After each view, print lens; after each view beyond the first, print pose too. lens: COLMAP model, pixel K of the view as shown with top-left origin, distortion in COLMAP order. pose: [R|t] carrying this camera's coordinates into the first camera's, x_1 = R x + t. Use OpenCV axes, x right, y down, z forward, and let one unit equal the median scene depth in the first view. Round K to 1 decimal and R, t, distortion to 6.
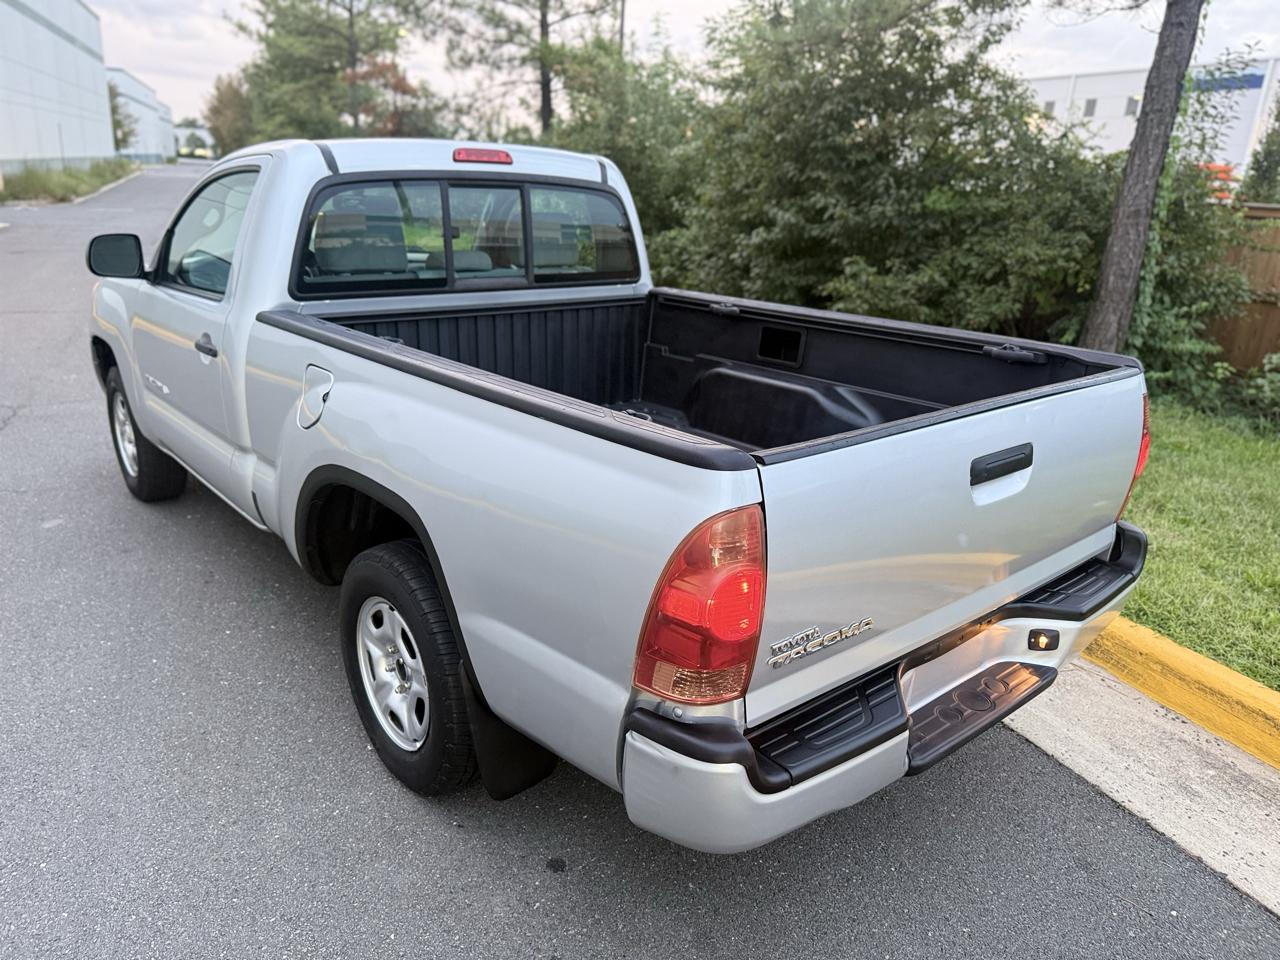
lens RADIAL K [[913.7, 0, 640.3], [0, 913.7, 502.3], [0, 0, 1]] dist [-0.020435, -0.004202]
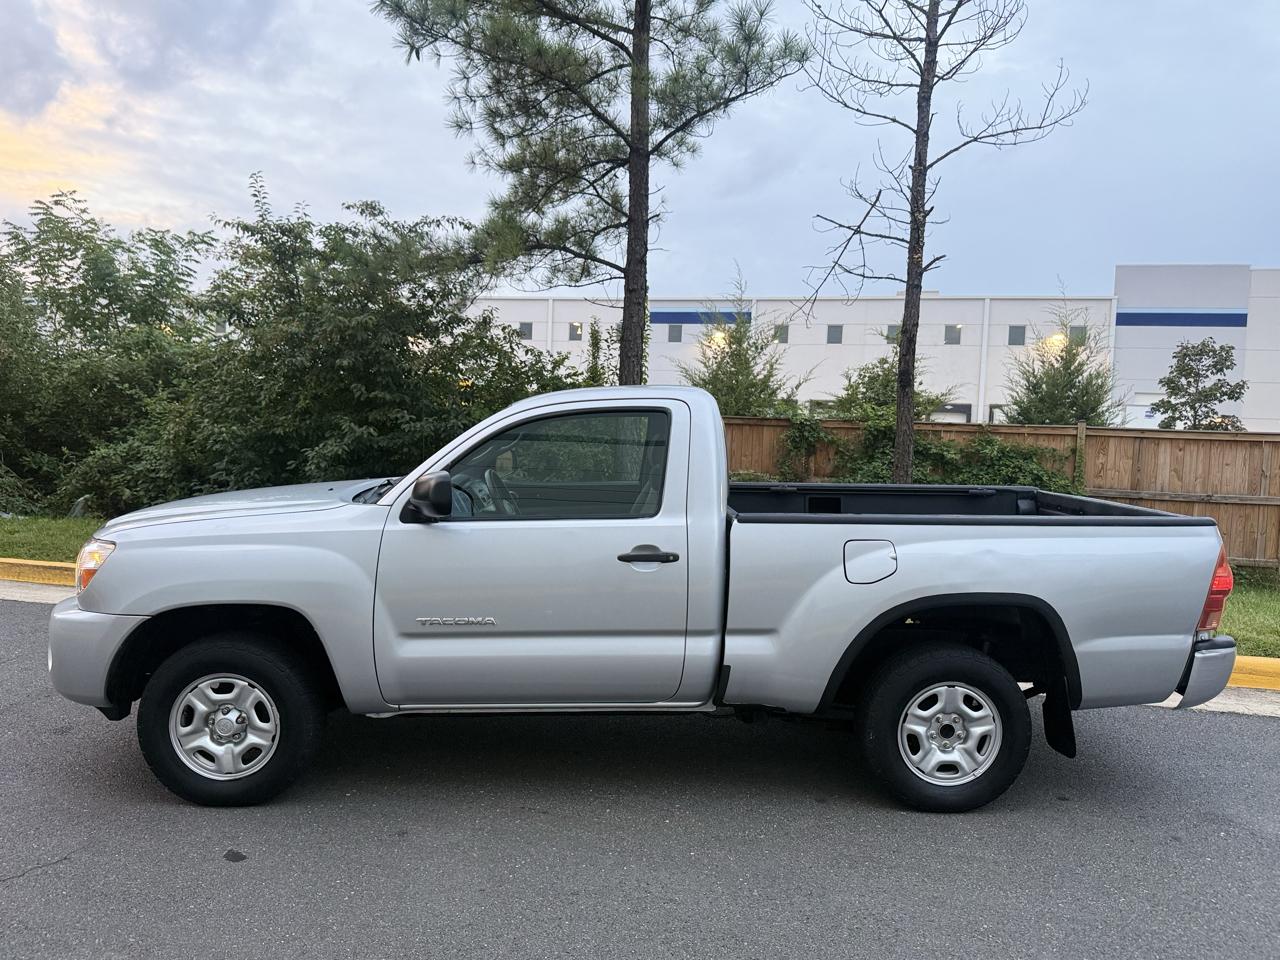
lens RADIAL K [[921.4, 0, 639.8], [0, 921.4, 482.0], [0, 0, 1]] dist [0.000320, -0.005002]
pose [[0.618994, -0.081111, 0.781196, -2.901254], [0.259995, 0.959734, -0.106364, -0.303912], [-0.741113, 0.268945, 0.615158, 0.551022]]
